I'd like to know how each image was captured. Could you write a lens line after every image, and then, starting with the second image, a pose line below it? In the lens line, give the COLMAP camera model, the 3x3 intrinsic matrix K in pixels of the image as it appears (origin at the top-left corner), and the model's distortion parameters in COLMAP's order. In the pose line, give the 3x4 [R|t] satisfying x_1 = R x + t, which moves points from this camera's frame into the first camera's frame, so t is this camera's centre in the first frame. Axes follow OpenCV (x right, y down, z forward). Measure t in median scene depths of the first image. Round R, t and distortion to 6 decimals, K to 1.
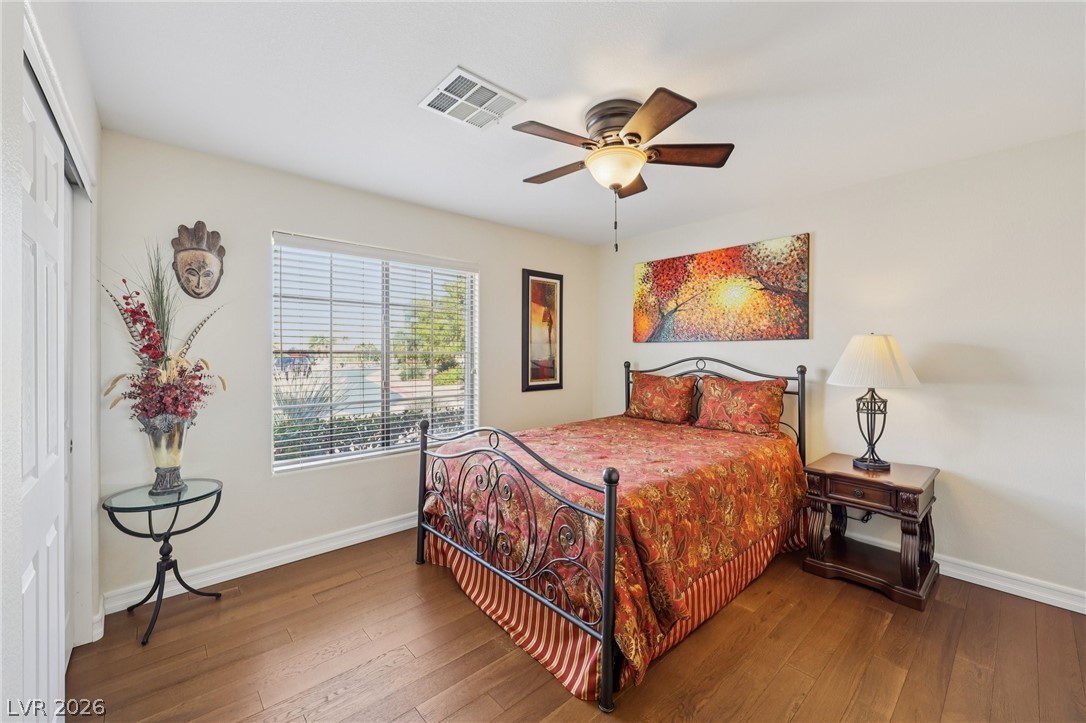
lens RADIAL K [[440.3, 0, 551.4], [0, 440.3, 355.3], [0, 0, 1]] dist [-0.000751, 0.000448]
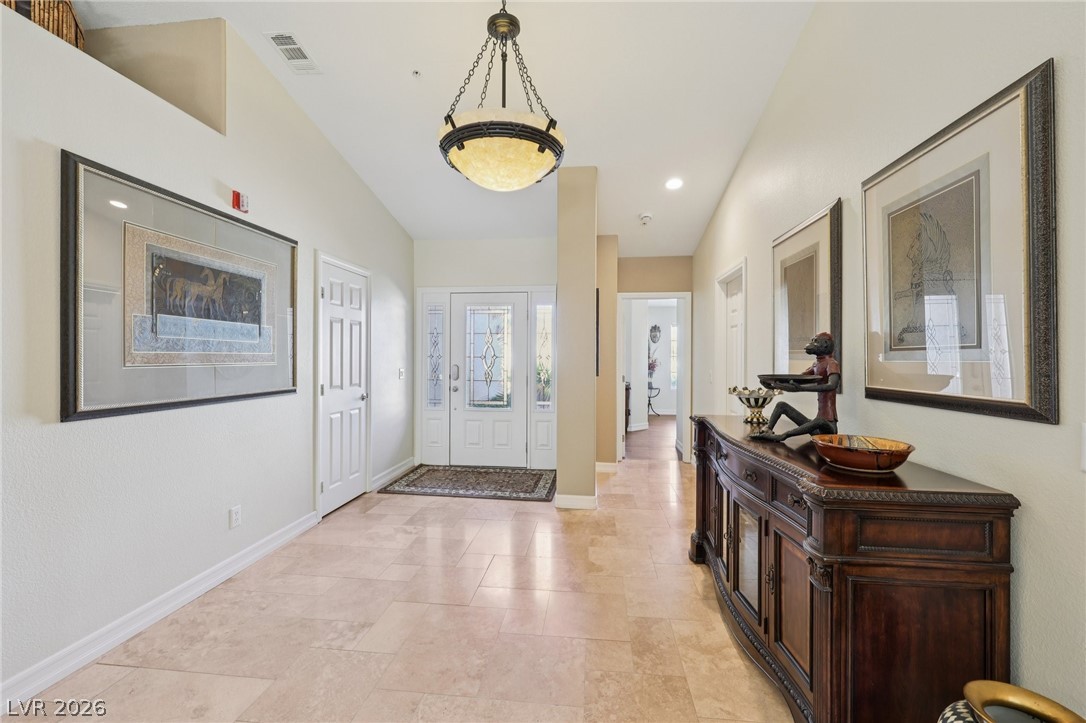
lens RADIAL K [[440.3, 0, 547.9], [0, 440.3, 356.1], [0, 0, 1]] dist [-0.000751, 0.000448]
pose [[0.665134, -0.003586, -0.746716, 1.017113], [-0.006991, 0.999915, -0.011029, 0.027812], [0.746692, 0.012556, 0.665052, -1.574885]]
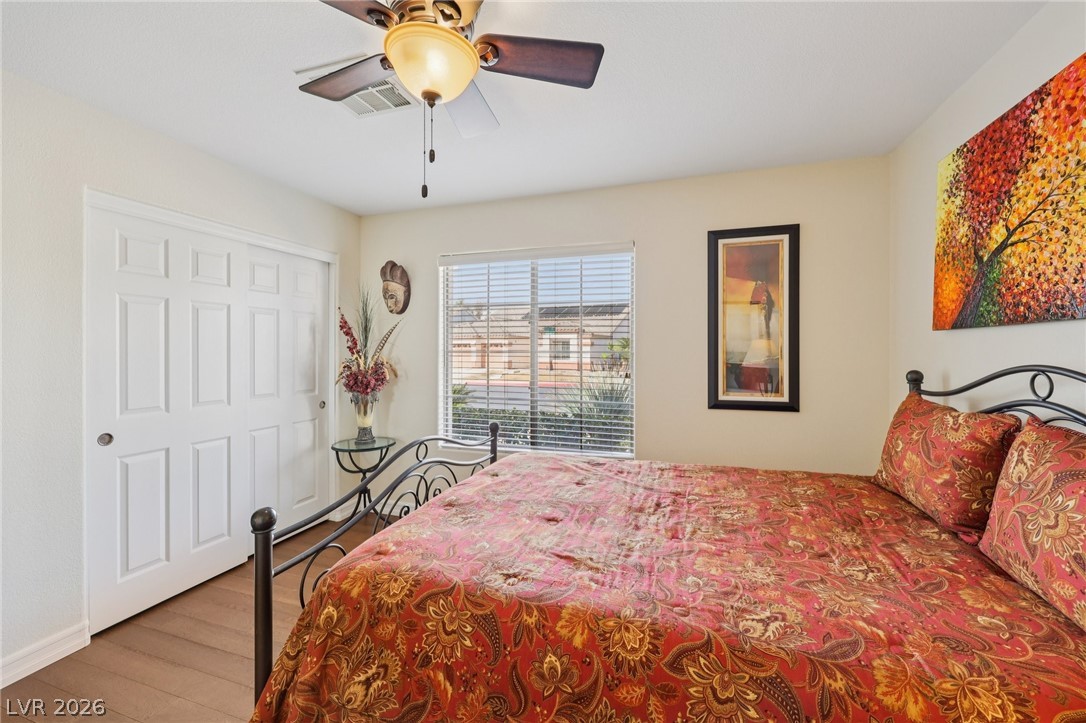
lens RADIAL K [[440.3, 0, 544.3], [0, 440.3, 351.9], [0, 0, 1]] dist [-0.000751, 0.000448]
pose [[0.485578, 0.000901, -0.874193, 0.437009], [-0.006796, 0.999973, -0.002745, -0.002658], [0.874167, 0.007274, 0.485571, 0.455907]]
